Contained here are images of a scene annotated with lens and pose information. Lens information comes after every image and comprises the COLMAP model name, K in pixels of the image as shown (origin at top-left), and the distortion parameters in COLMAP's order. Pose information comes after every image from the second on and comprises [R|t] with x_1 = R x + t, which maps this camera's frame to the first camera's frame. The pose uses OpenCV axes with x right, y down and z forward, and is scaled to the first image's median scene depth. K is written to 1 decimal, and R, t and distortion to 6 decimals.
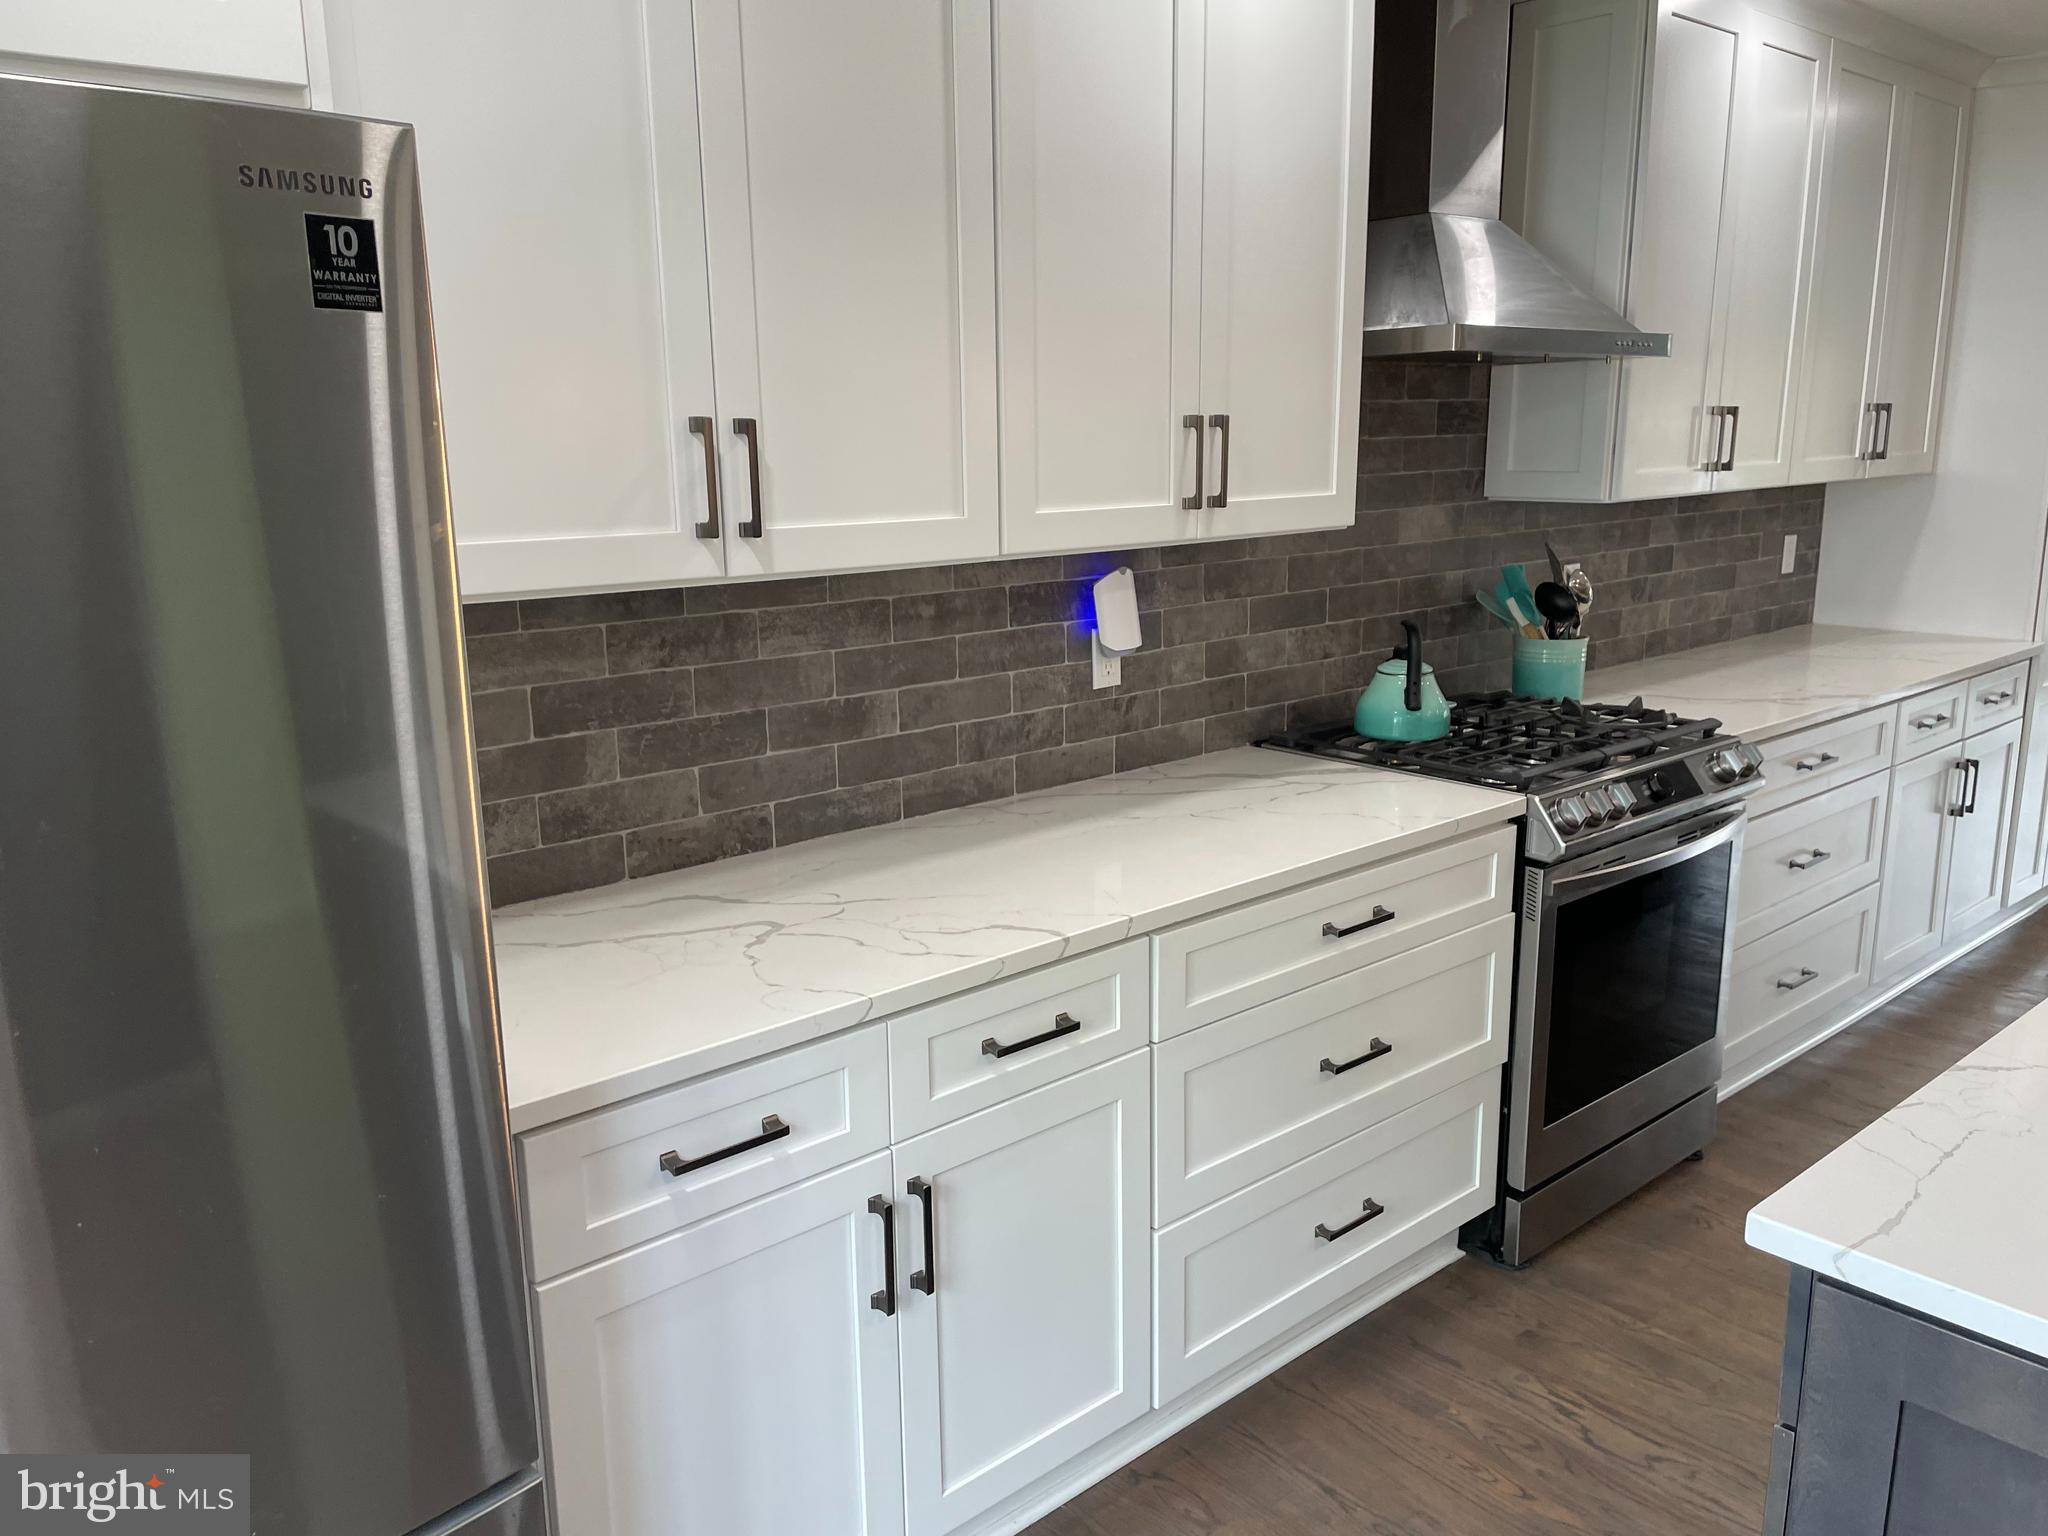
lens RADIAL K [[1617.3, 0, 1024.0], [0, 1617.3, 768.0], [0, 0, 1]] dist [0.123868, -0.230278]
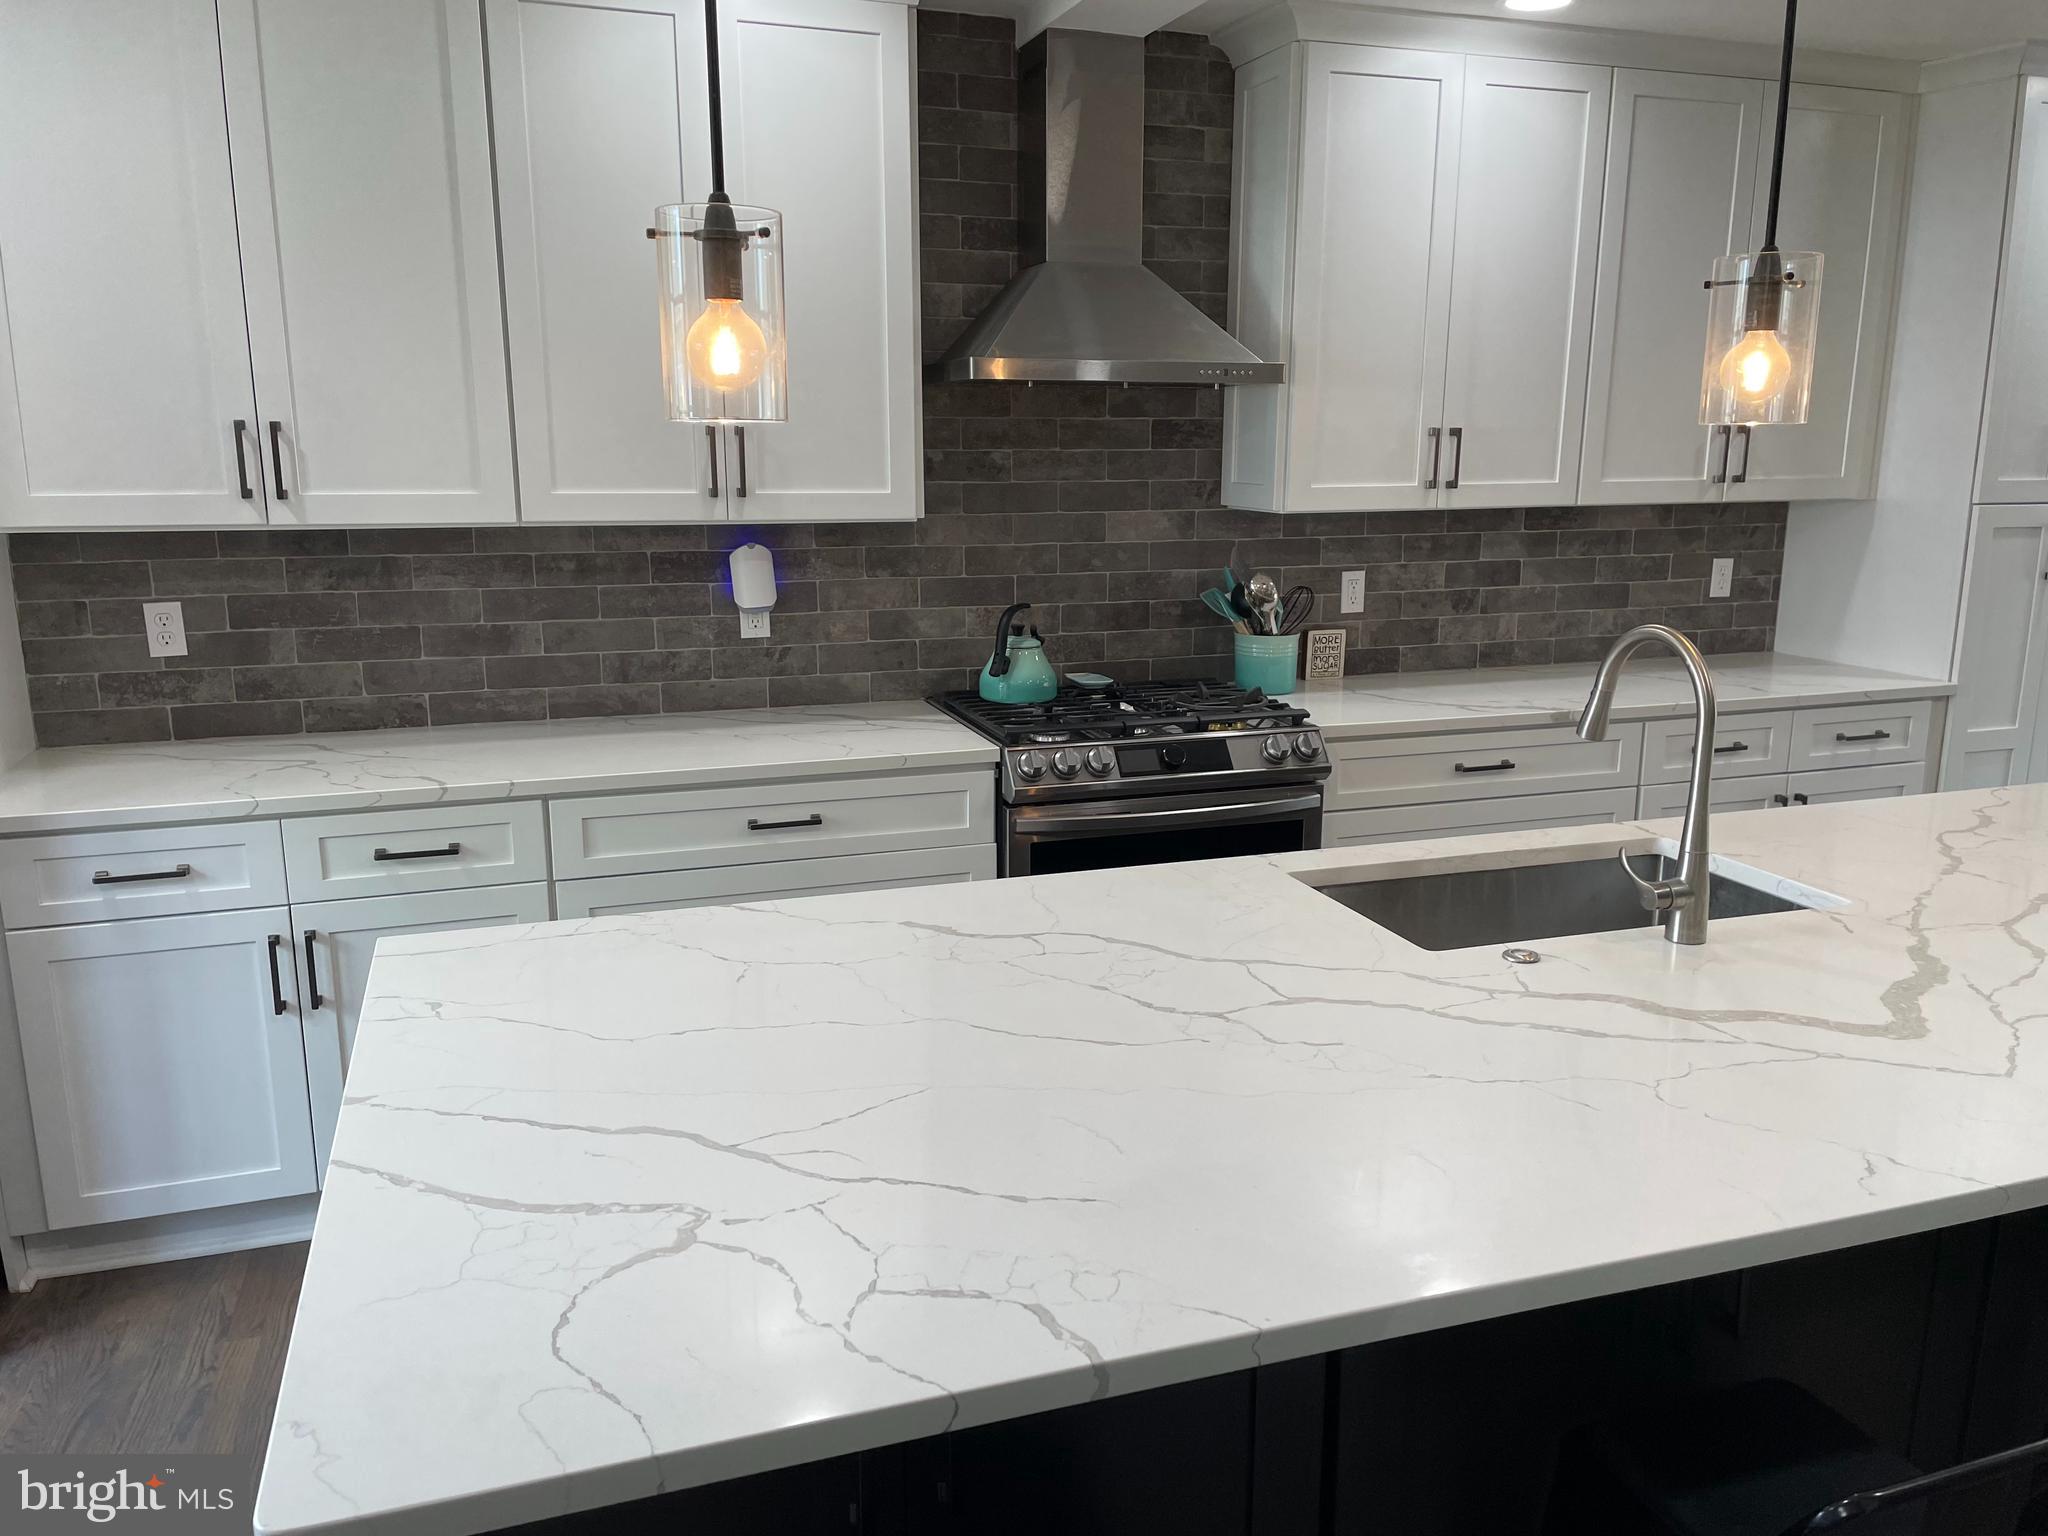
lens RADIAL K [[1617.3, 0, 1024.0], [0, 1617.3, 768.0], [0, 0, 1]] dist [0.123868, -0.230278]
pose [[0.921088, 0.094514, -0.377709, 0.773871], [-0.095553, 0.995295, 0.016034, 0.011959], [0.377447, 0.021322, 0.925786, -0.106120]]
